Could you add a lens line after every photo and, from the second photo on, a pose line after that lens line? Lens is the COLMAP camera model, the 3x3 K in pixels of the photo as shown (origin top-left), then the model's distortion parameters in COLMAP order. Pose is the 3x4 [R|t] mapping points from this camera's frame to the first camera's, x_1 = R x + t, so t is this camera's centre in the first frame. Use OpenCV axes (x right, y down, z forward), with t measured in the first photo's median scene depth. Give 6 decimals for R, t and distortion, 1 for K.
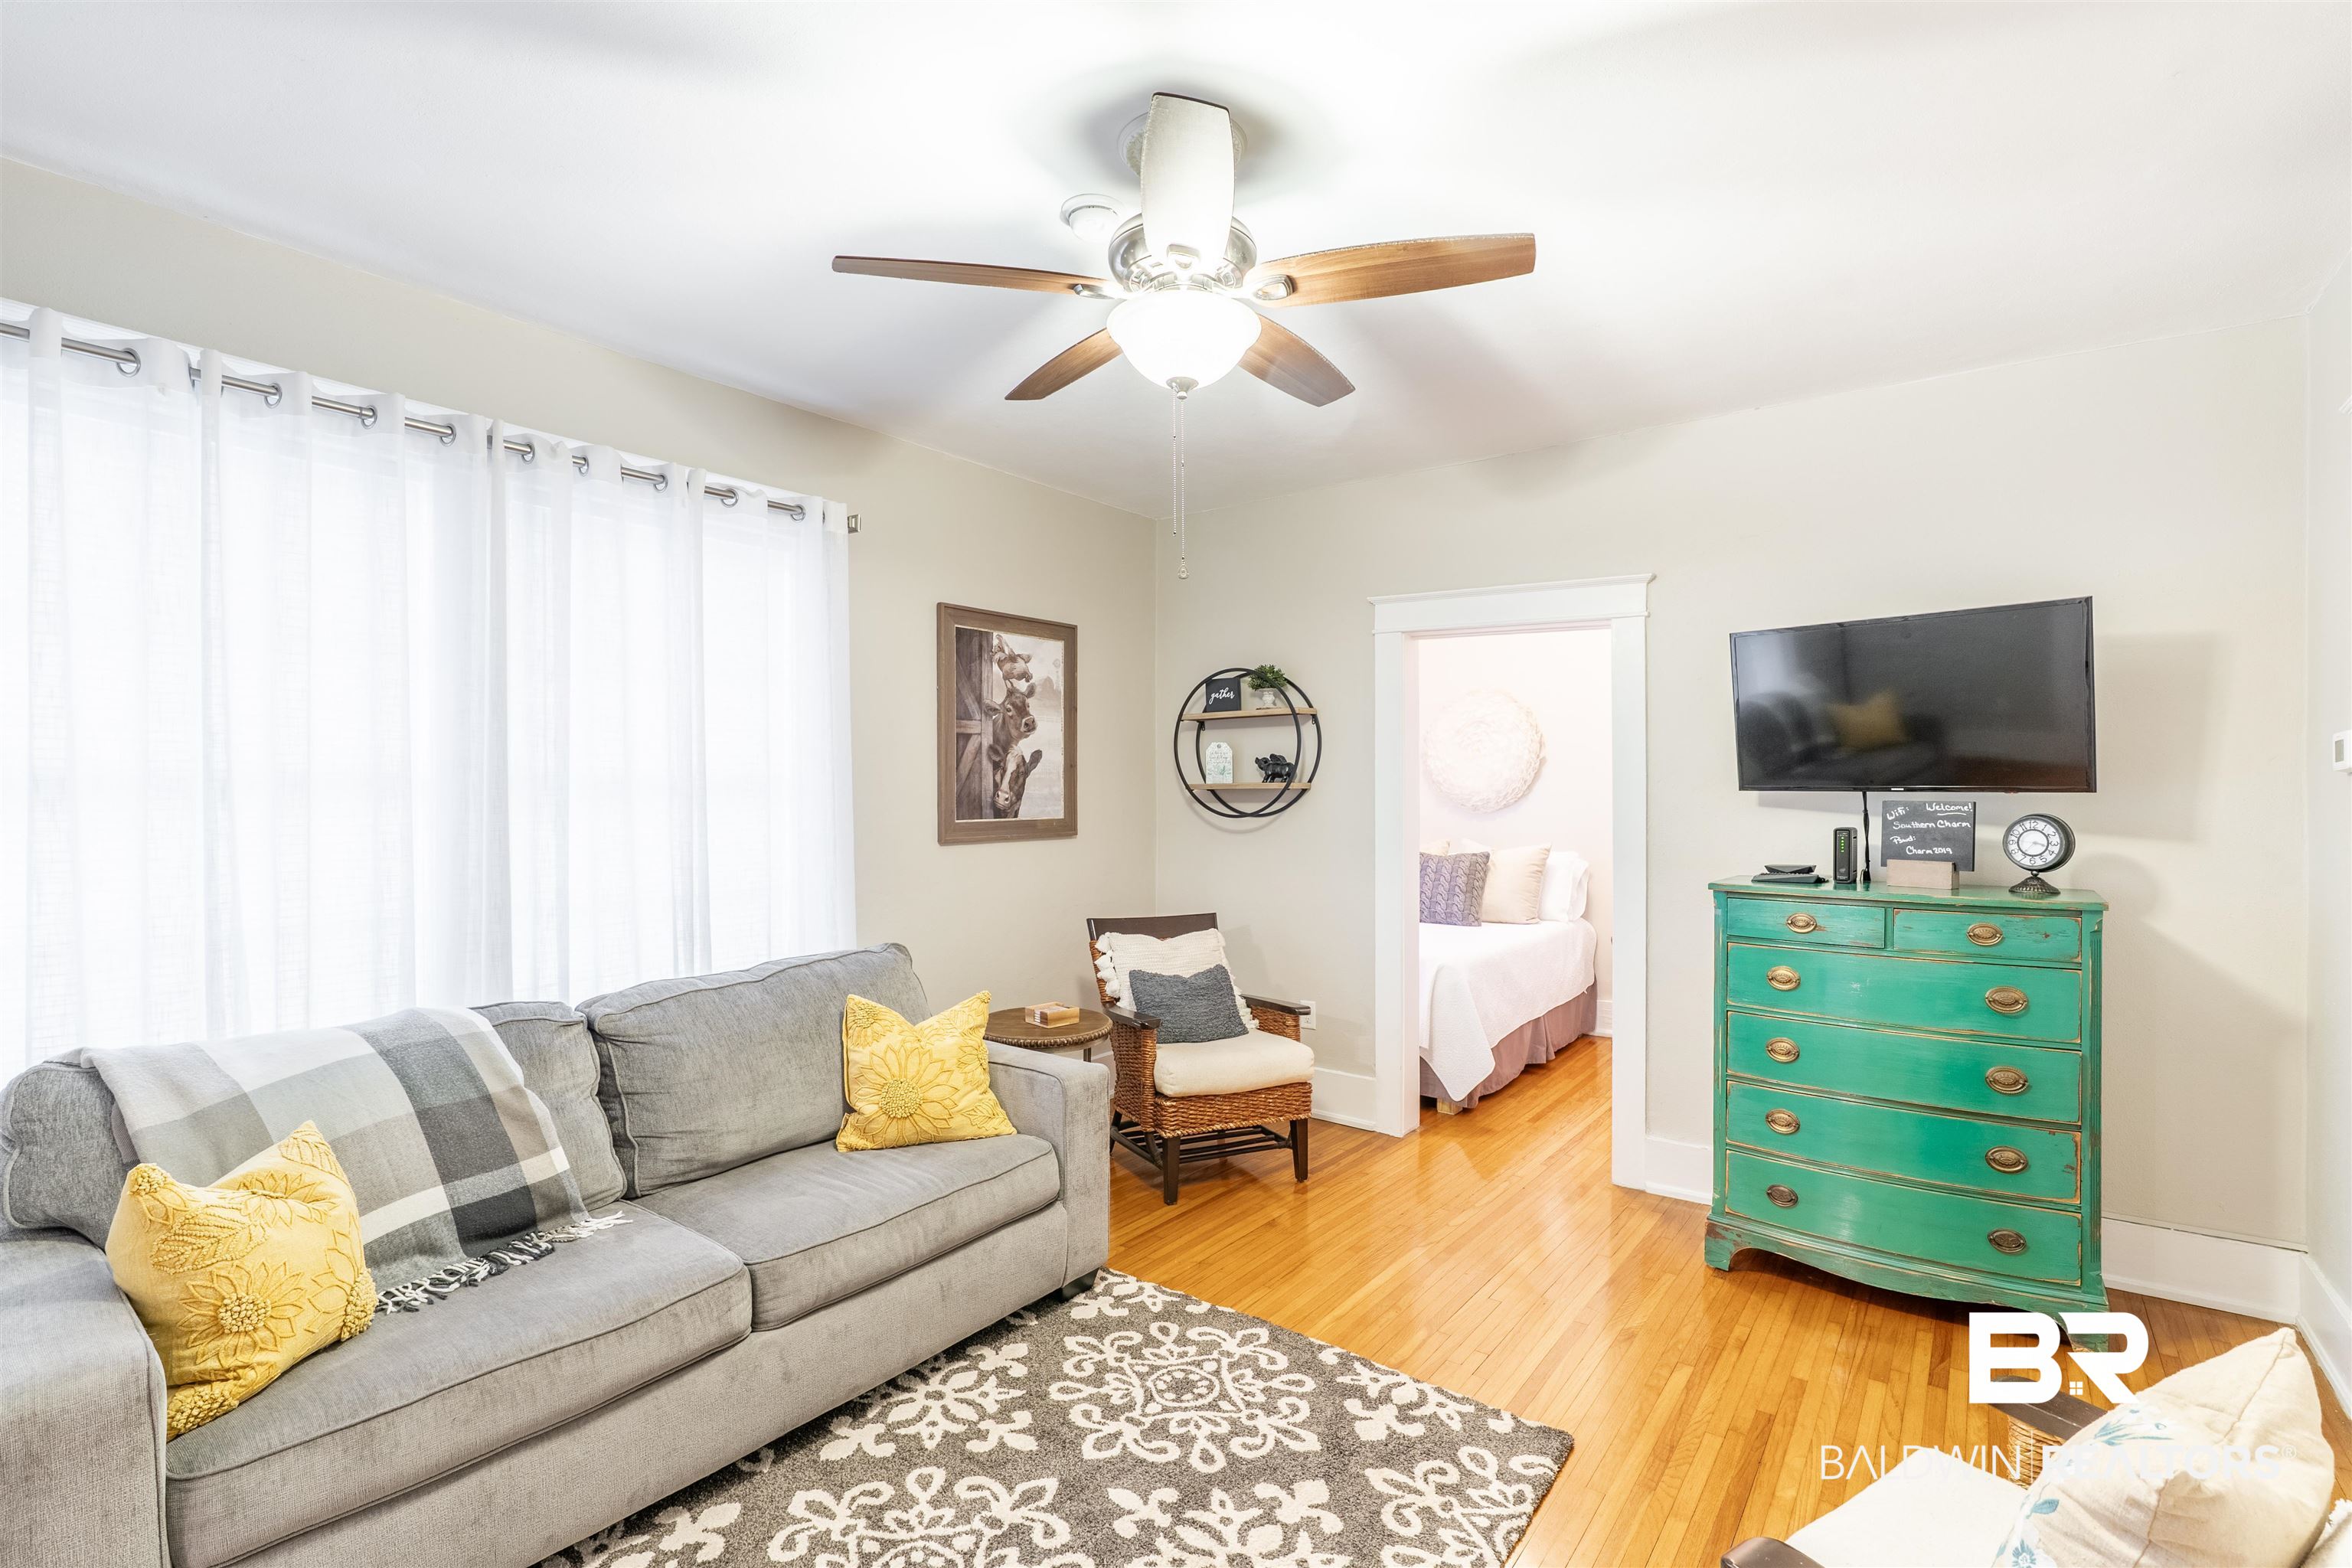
lens RADIAL K [[1108.1, 0, 1106.1], [0, 1108.1, 816.5], [0, 0, 1]] dist [-0.011841, 0.004210]
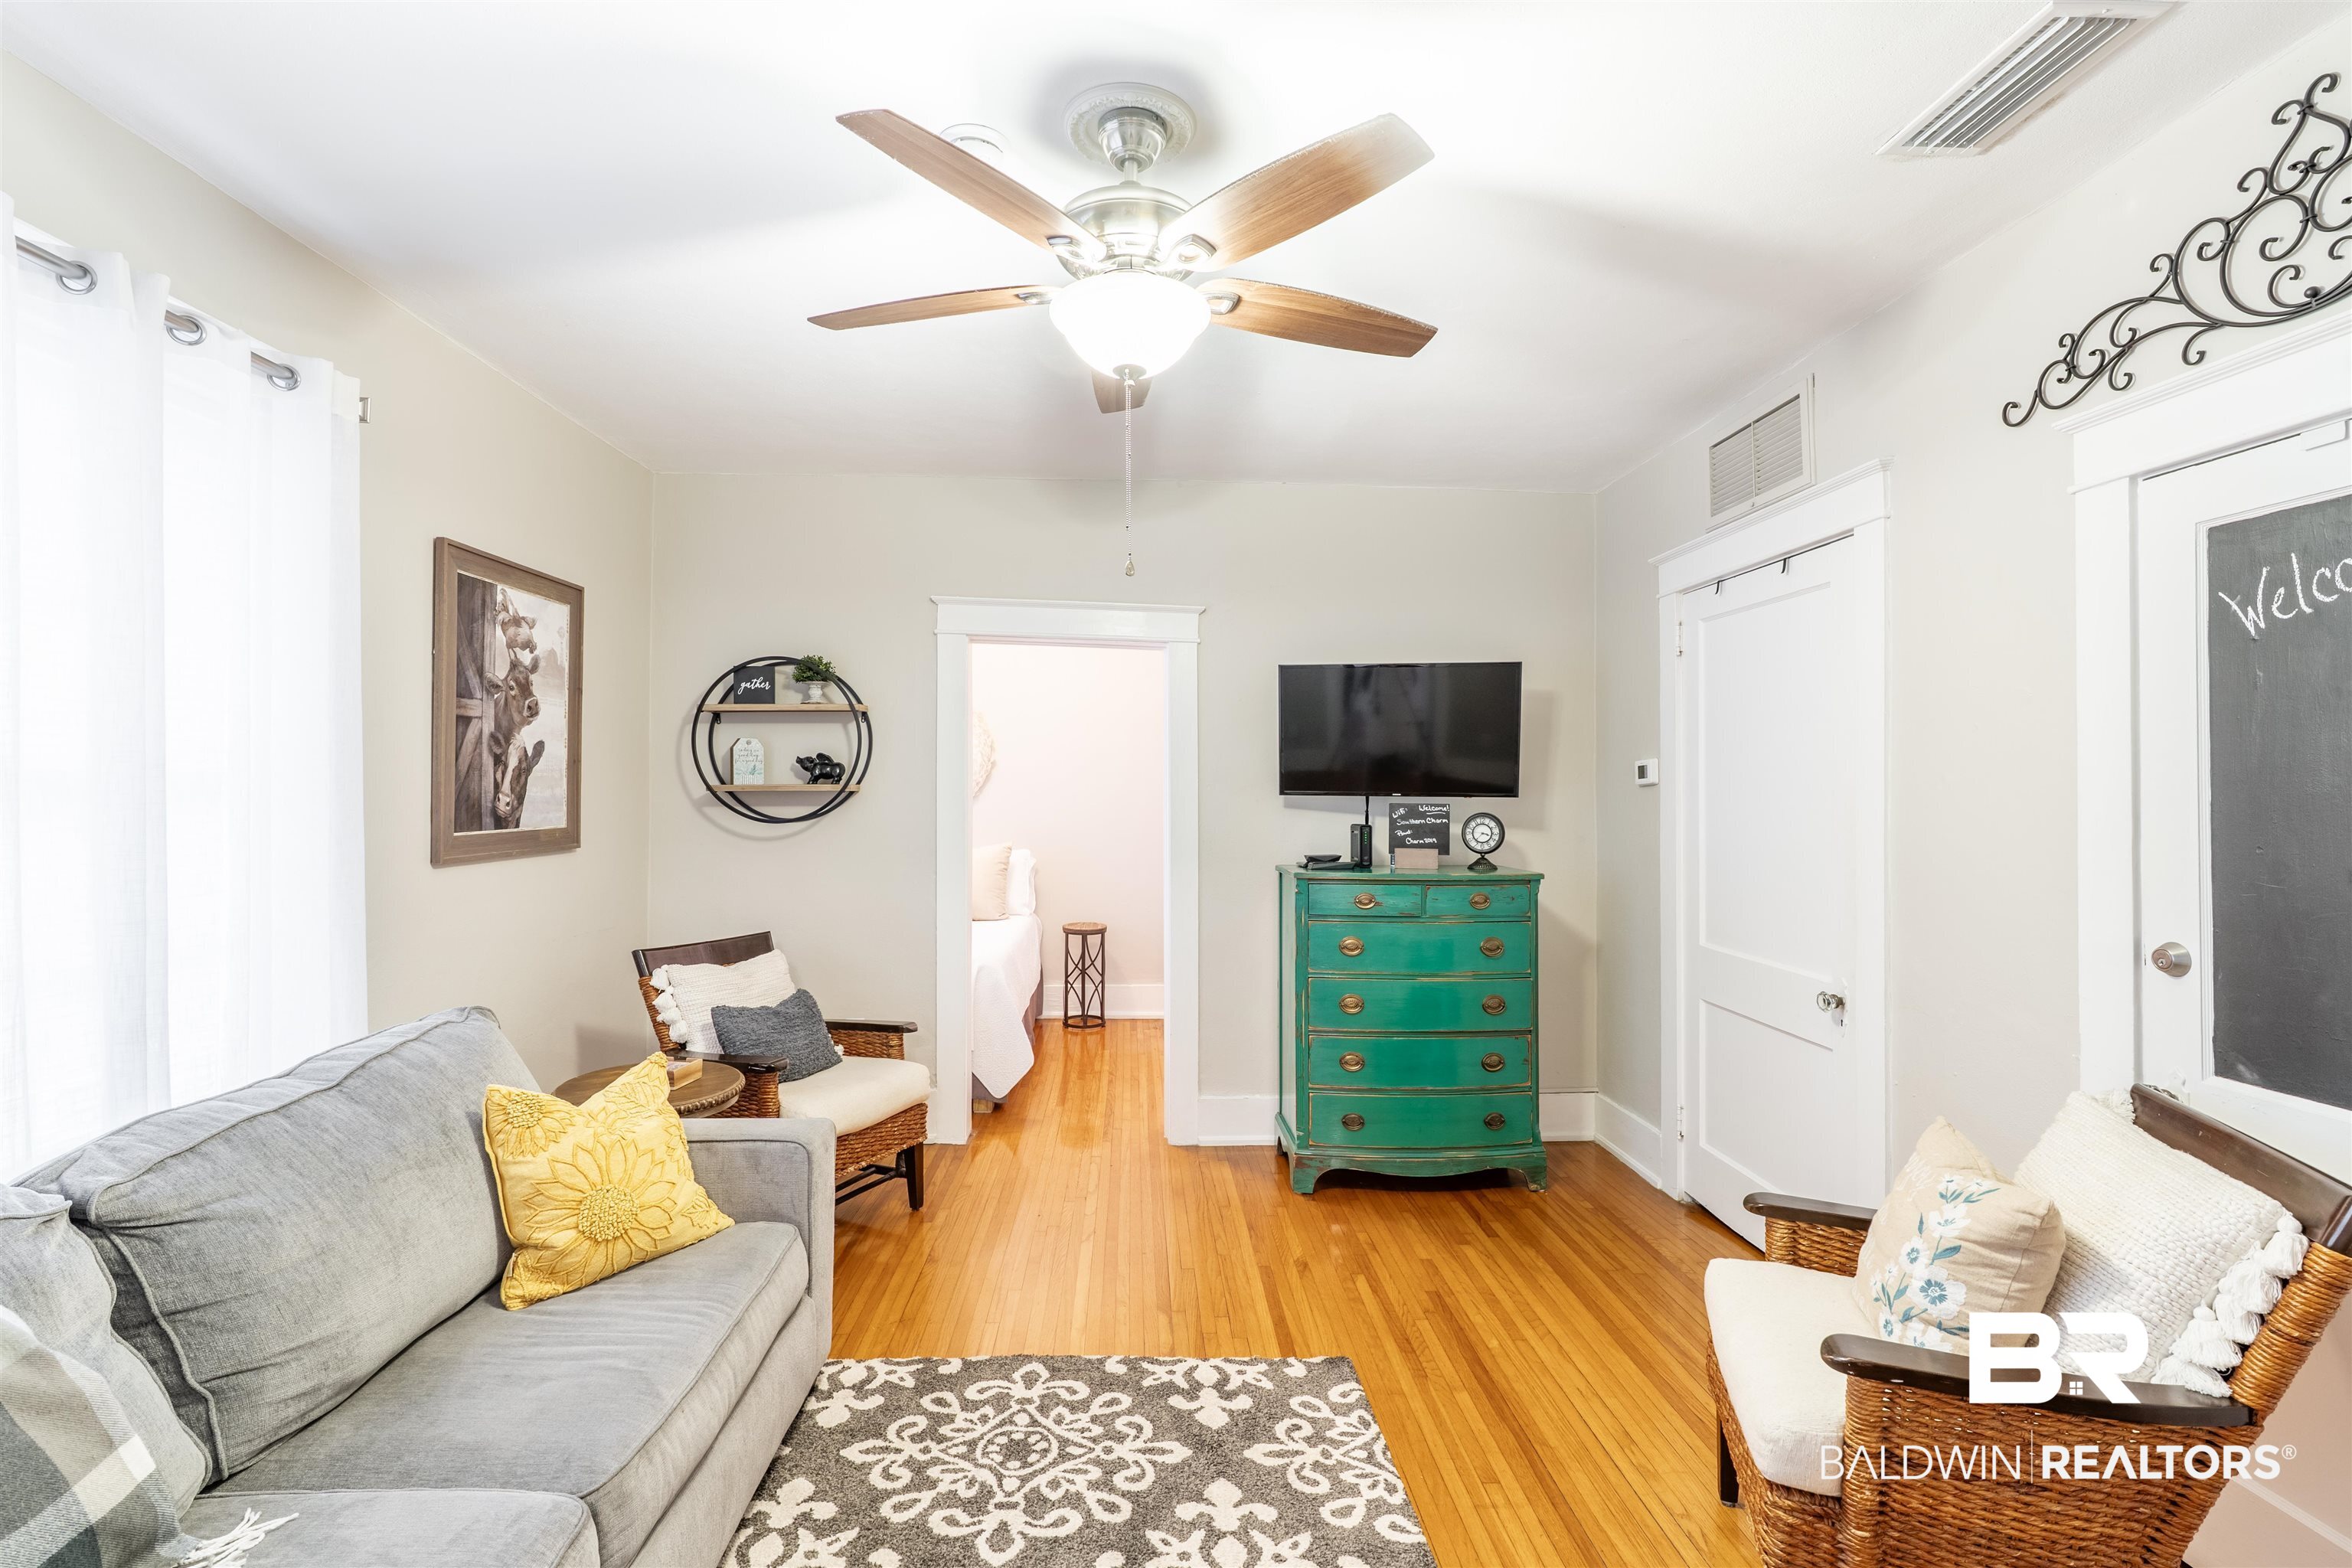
lens RADIAL K [[1108.1, 0, 1206.2], [0, 1108.1, 793.0], [0, 0, 1]] dist [-0.011841, 0.004210]
pose [[0.755268, 0.002139, 0.655413, -0.340986], [0.011027, 0.999812, -0.015970, -0.008599], [-0.655324, 0.019289, 0.755102, 0.164398]]
